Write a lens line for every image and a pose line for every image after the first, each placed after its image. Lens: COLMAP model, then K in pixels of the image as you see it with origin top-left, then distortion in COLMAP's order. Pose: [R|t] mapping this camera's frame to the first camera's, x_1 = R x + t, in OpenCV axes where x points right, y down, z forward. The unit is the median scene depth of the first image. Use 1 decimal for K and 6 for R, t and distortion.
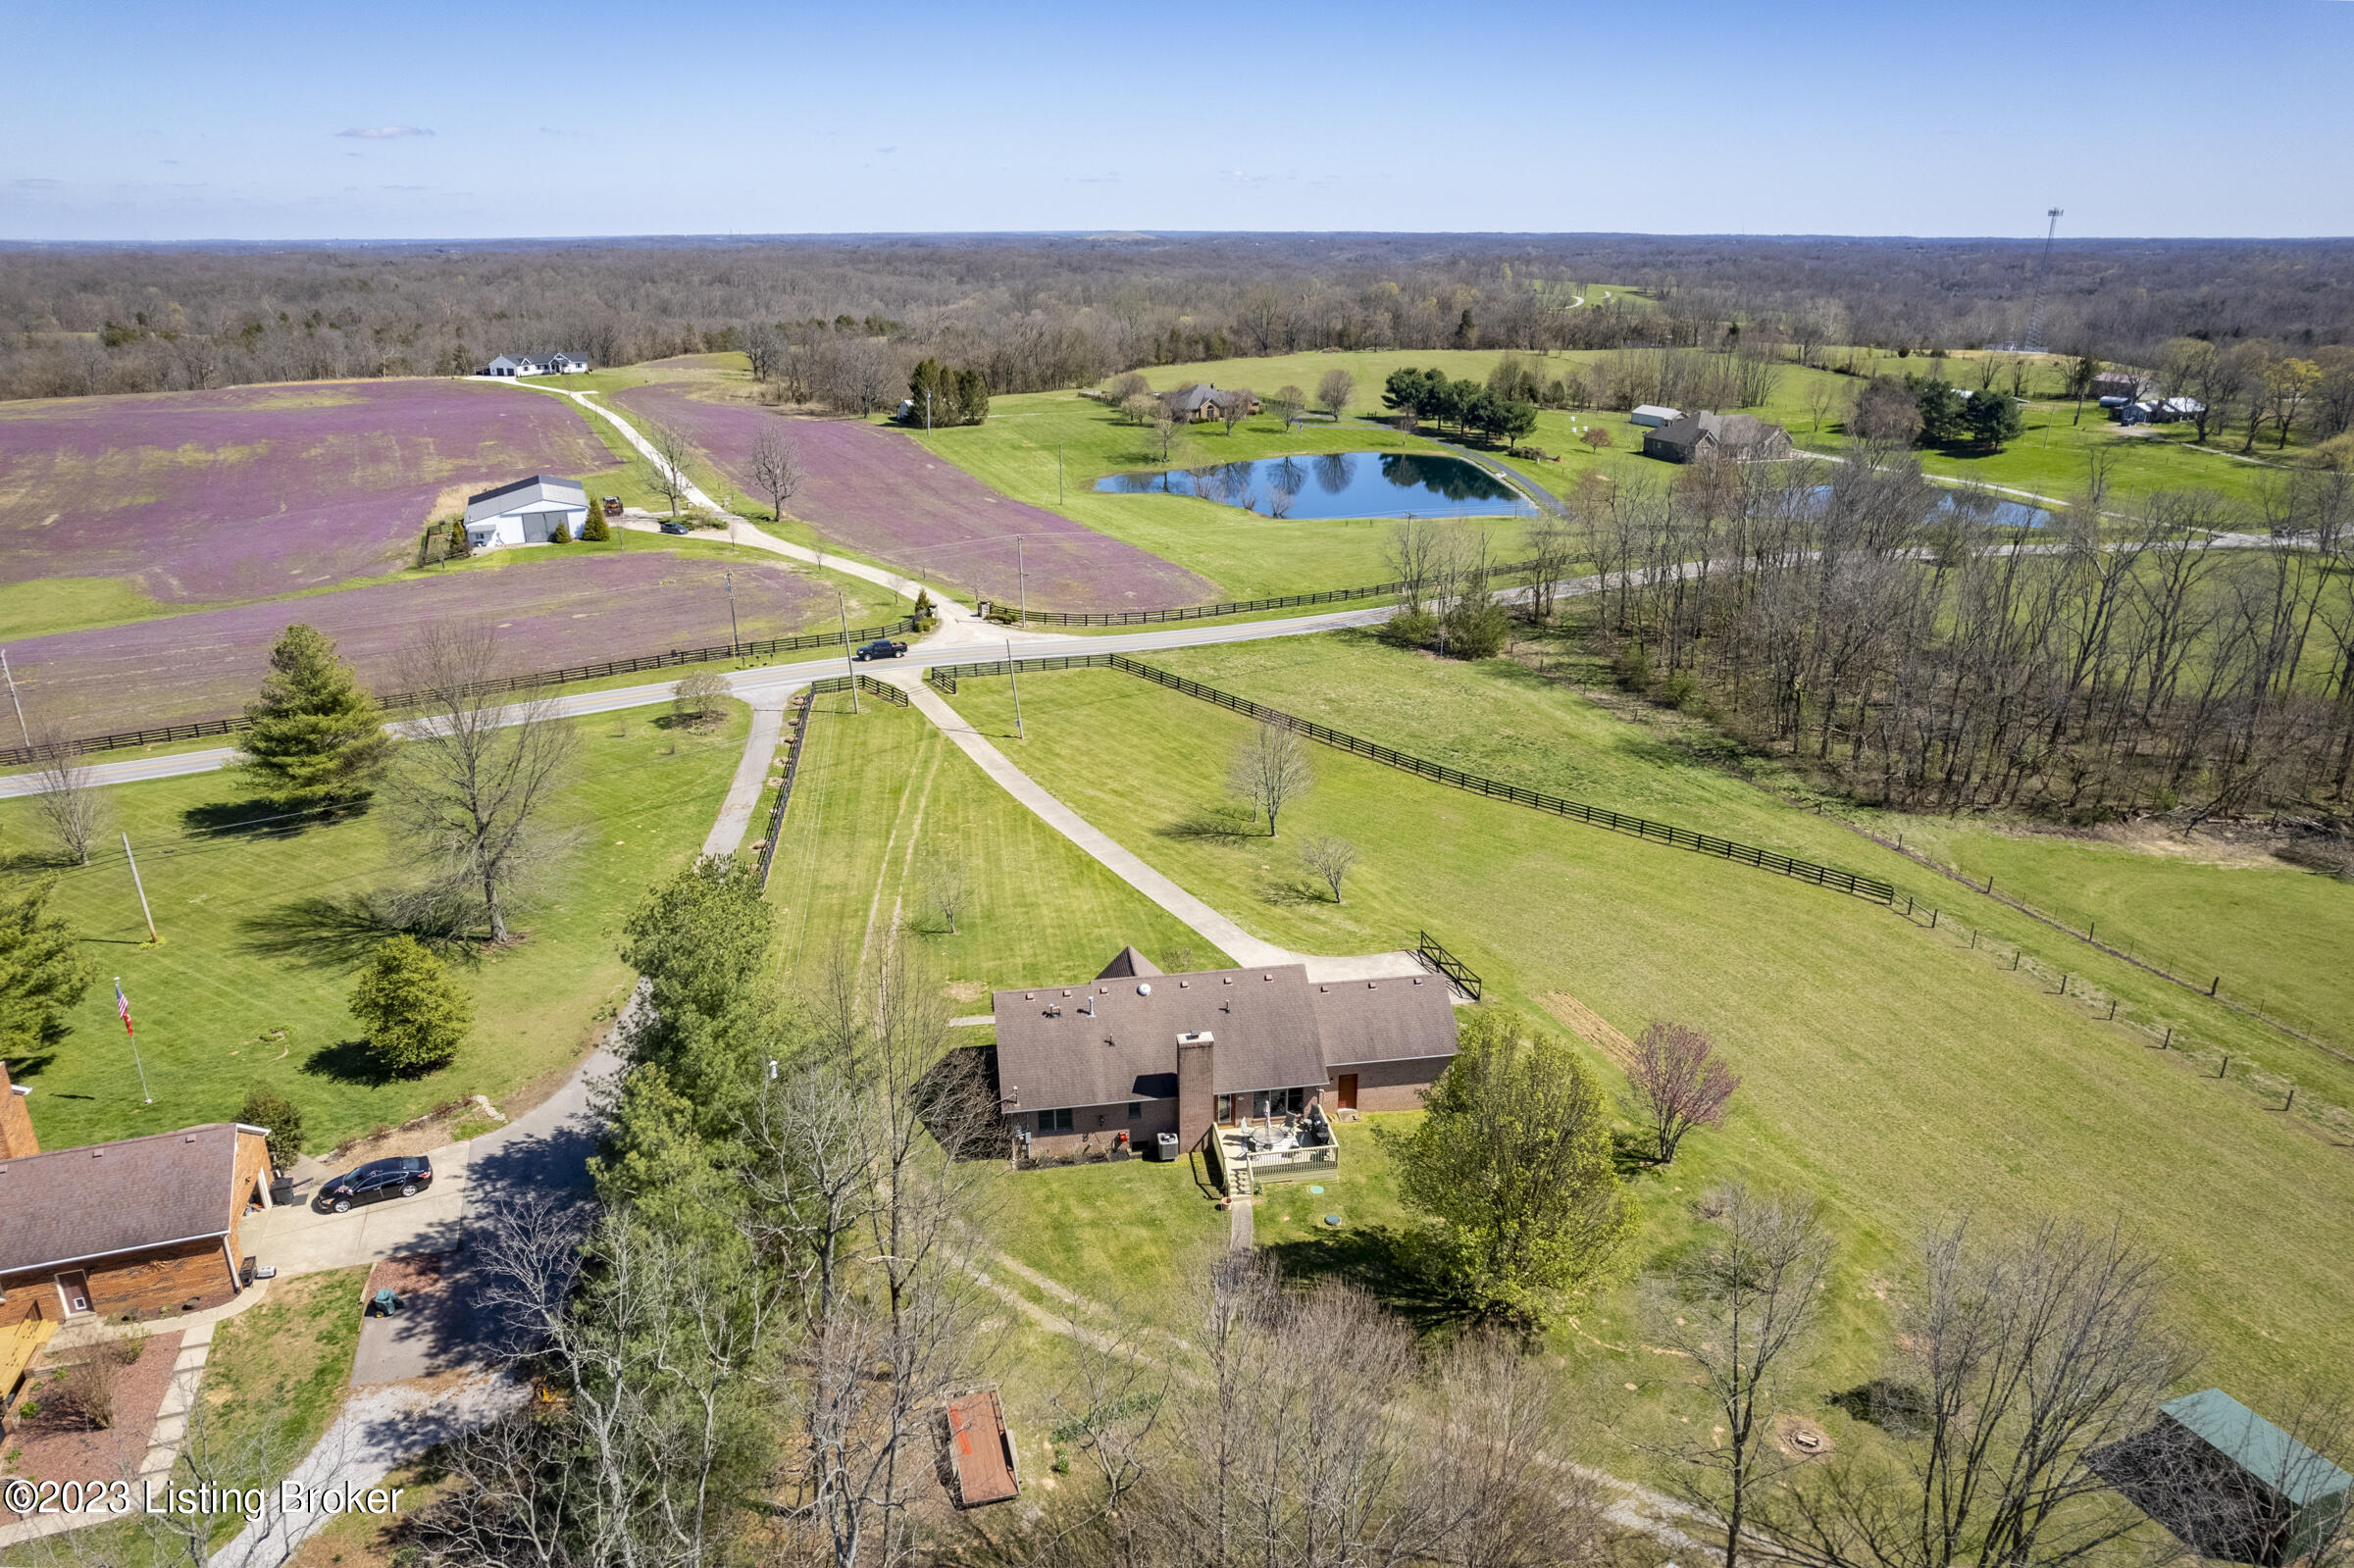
lens RADIAL K [[1561.6, 0, 1182.5], [0, 1561.6, 788.7], [0, 0, 1]] dist [-0.071717, 0.068509]
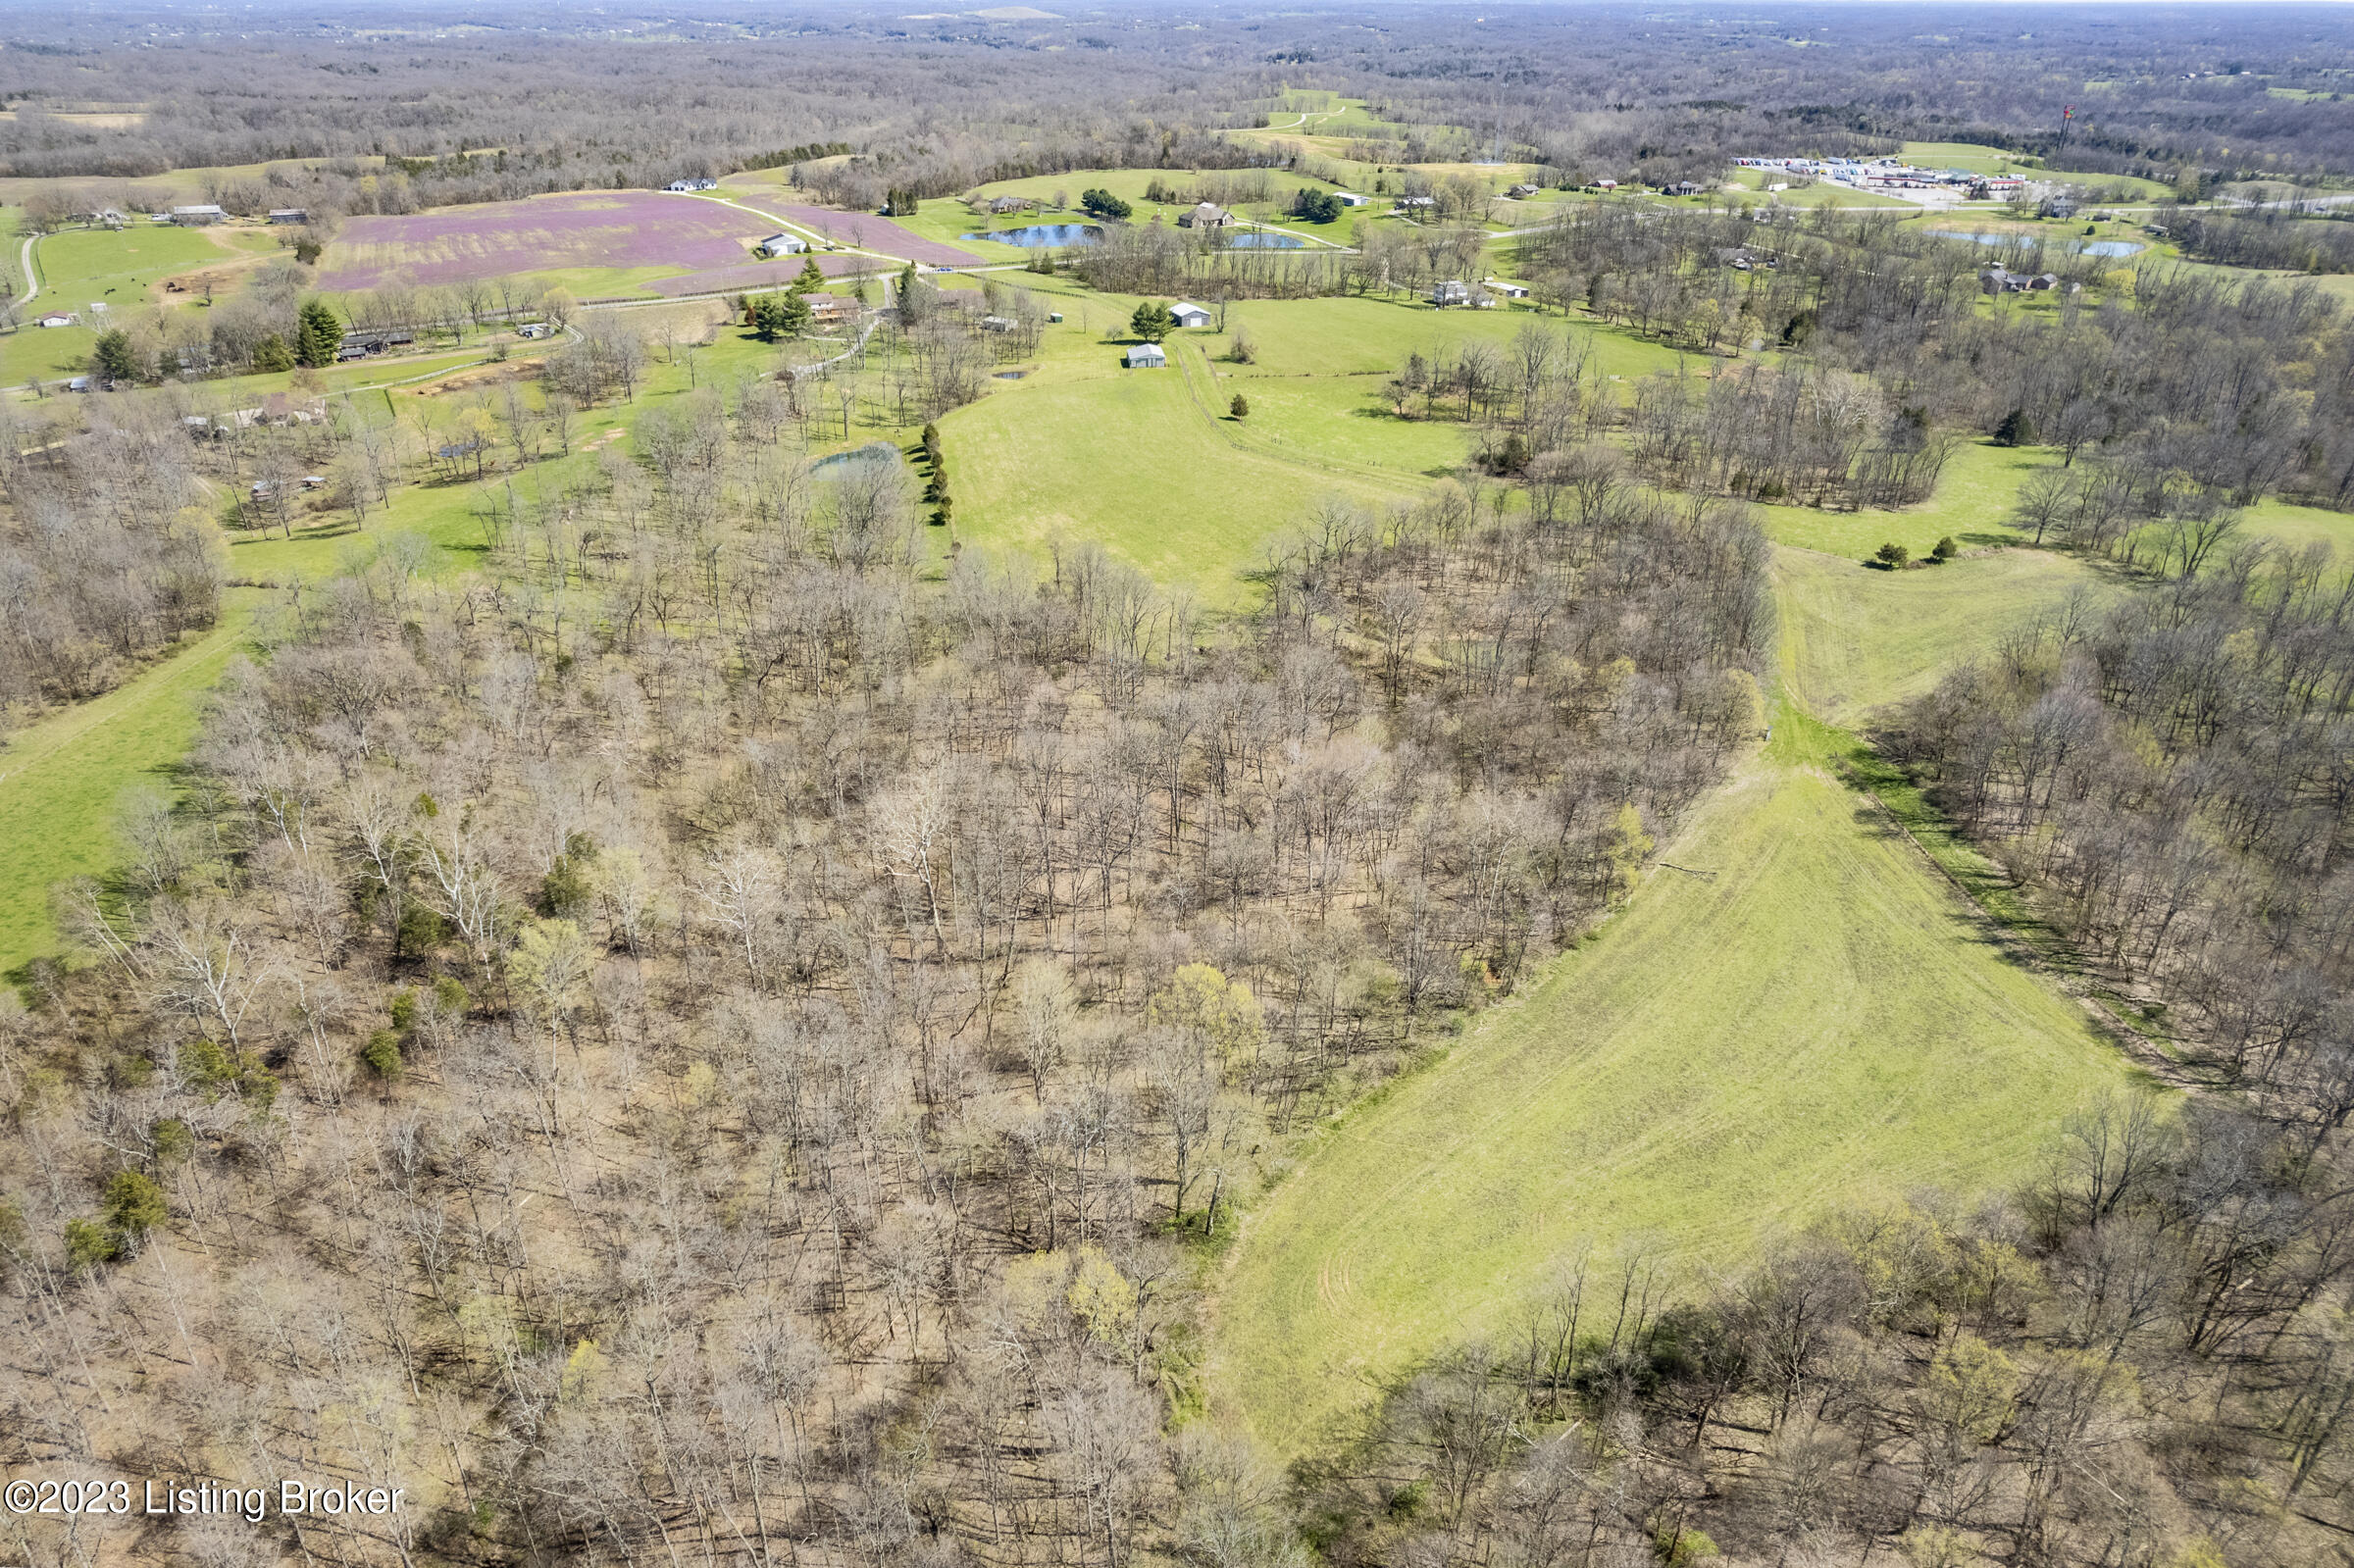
lens RADIAL K [[1561.6, 0, 1195.1], [0, 1561.6, 789.7], [0, 0, 1]] dist [-0.071717, 0.068509]
pose [[0.997740, -0.027506, 0.061298, 0.228371], [0.019106, 0.990847, 0.133631, 0.579119], [-0.064413, -0.132158, 0.989134, -2.601916]]
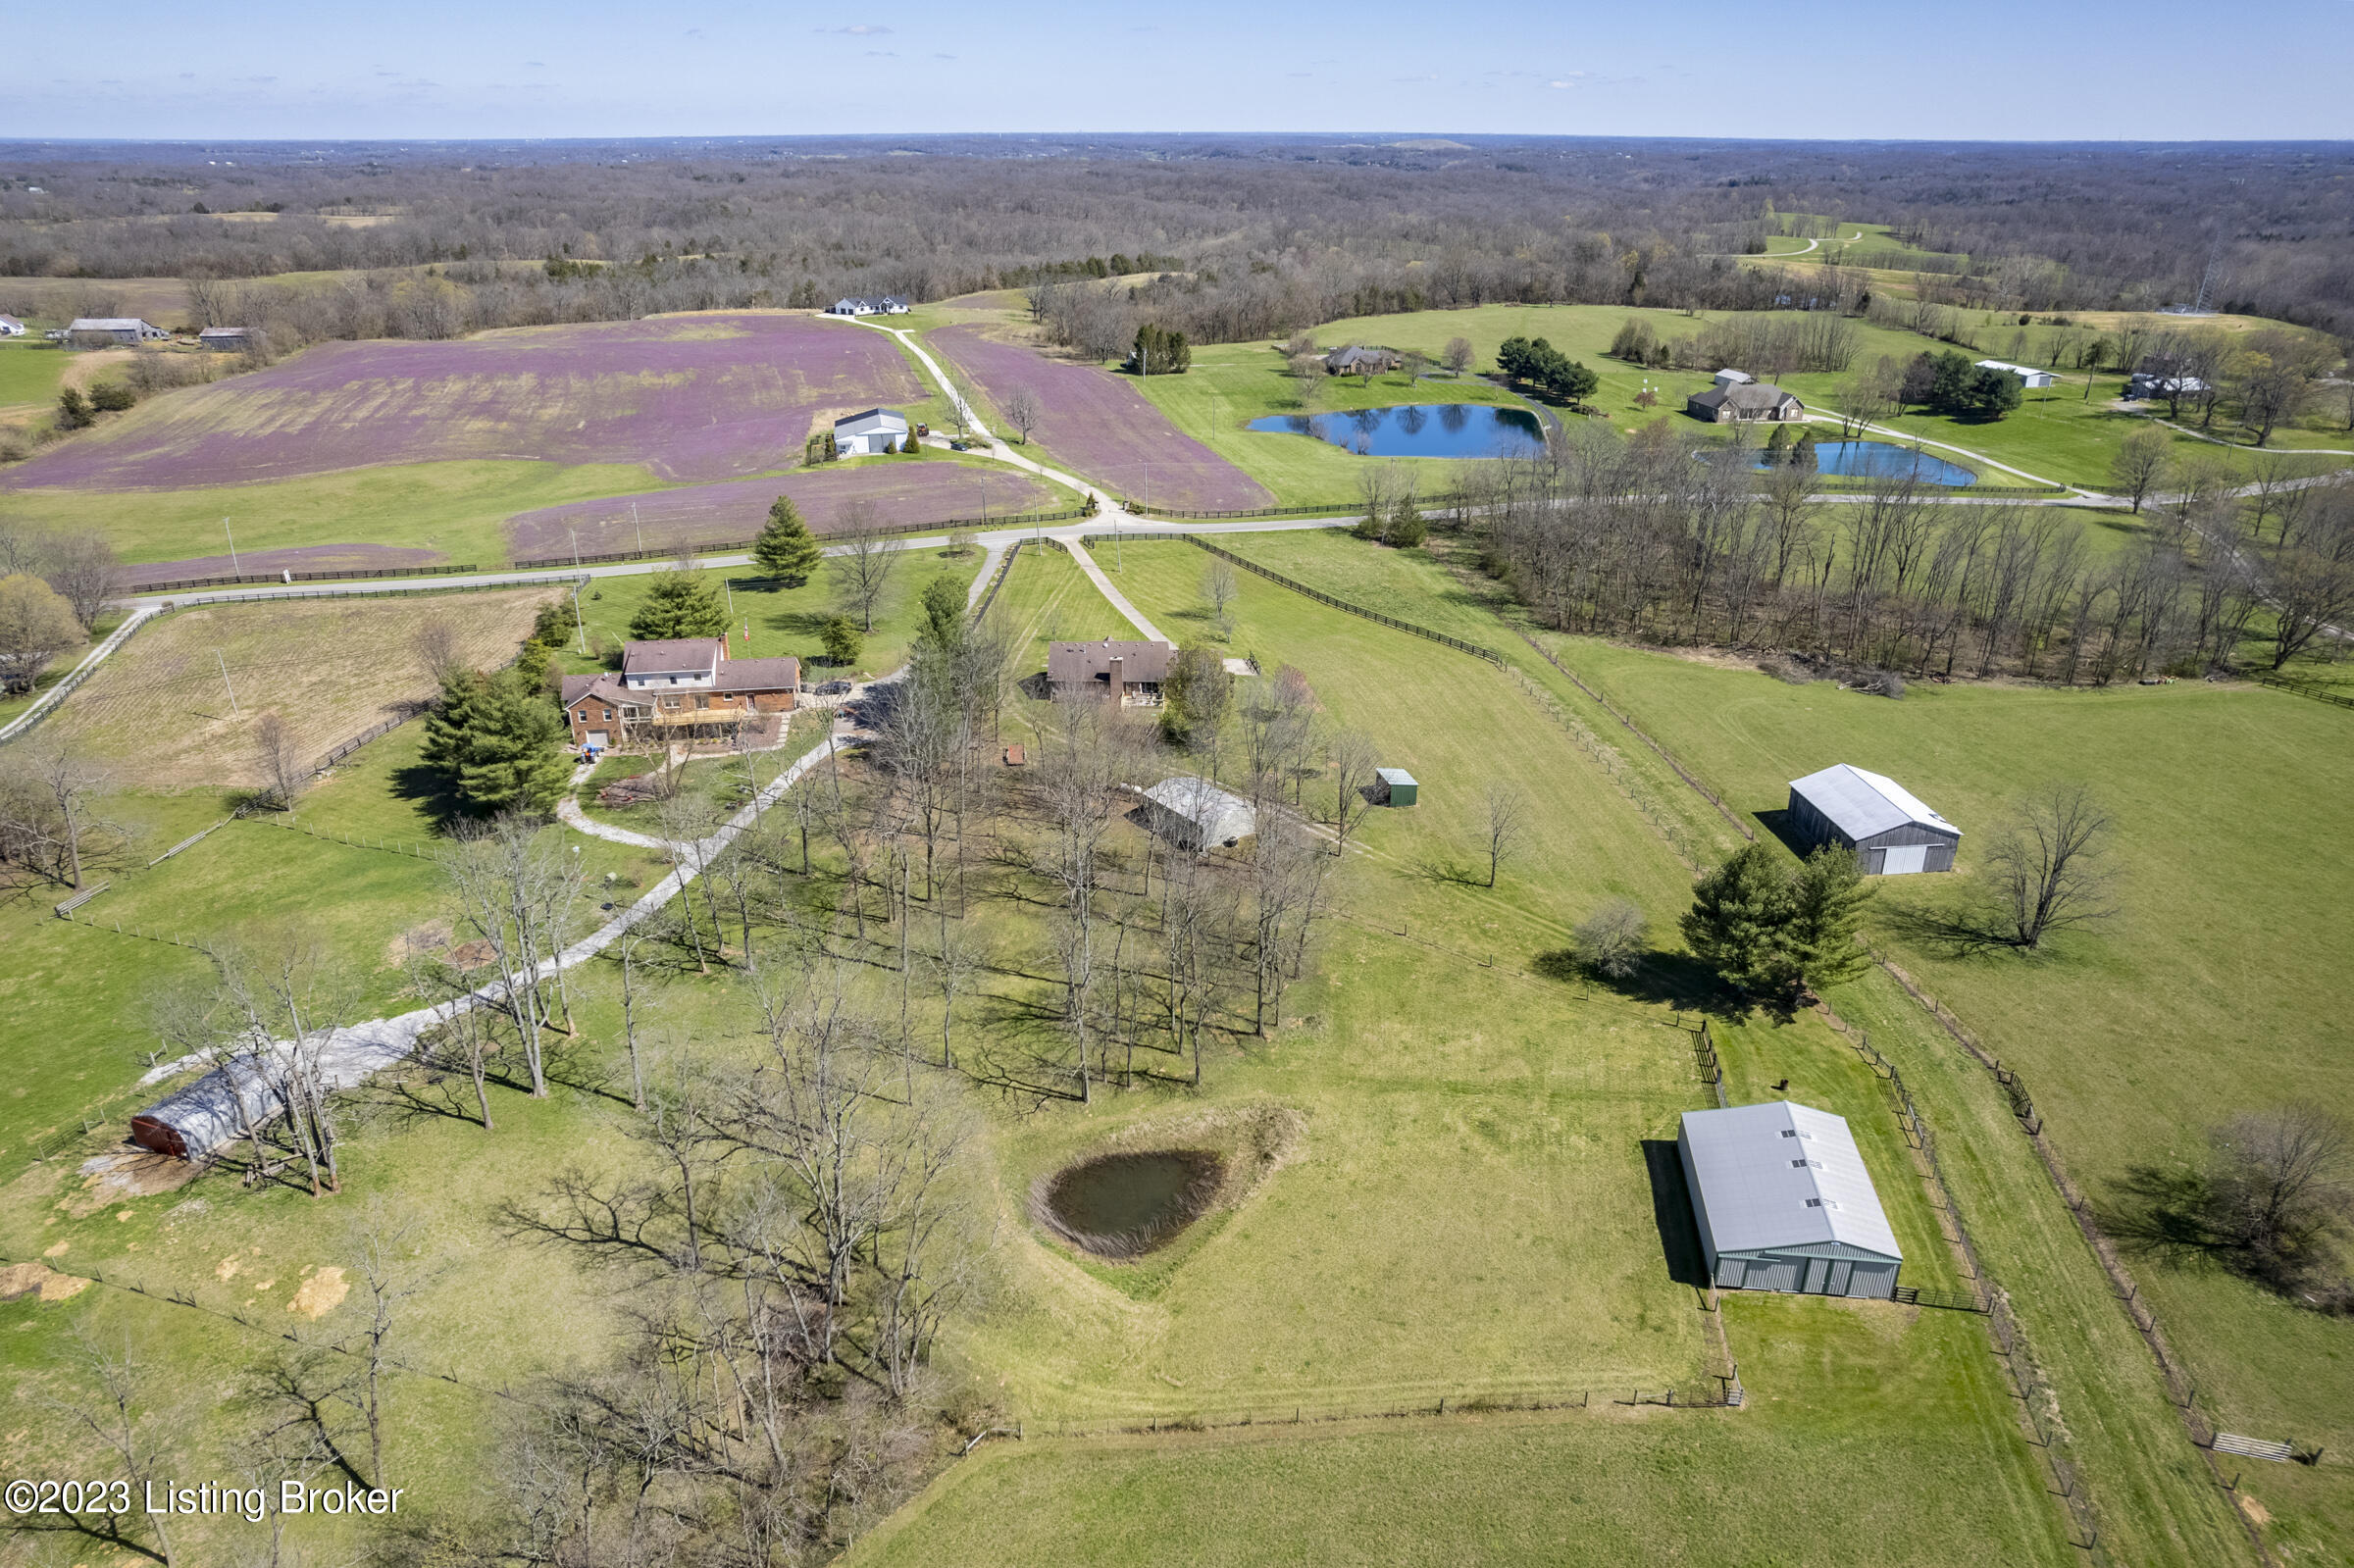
lens RADIAL K [[1561.6, 0, 1180.4], [0, 1561.6, 789.0], [0, 0, 1]] dist [-0.071717, 0.068509]
pose [[0.982362, 0.076079, -0.170815, 0.202525], [-0.066221, 0.995833, 0.062695, 0.069301], [0.174873, -0.050278, 0.983306, -0.569563]]
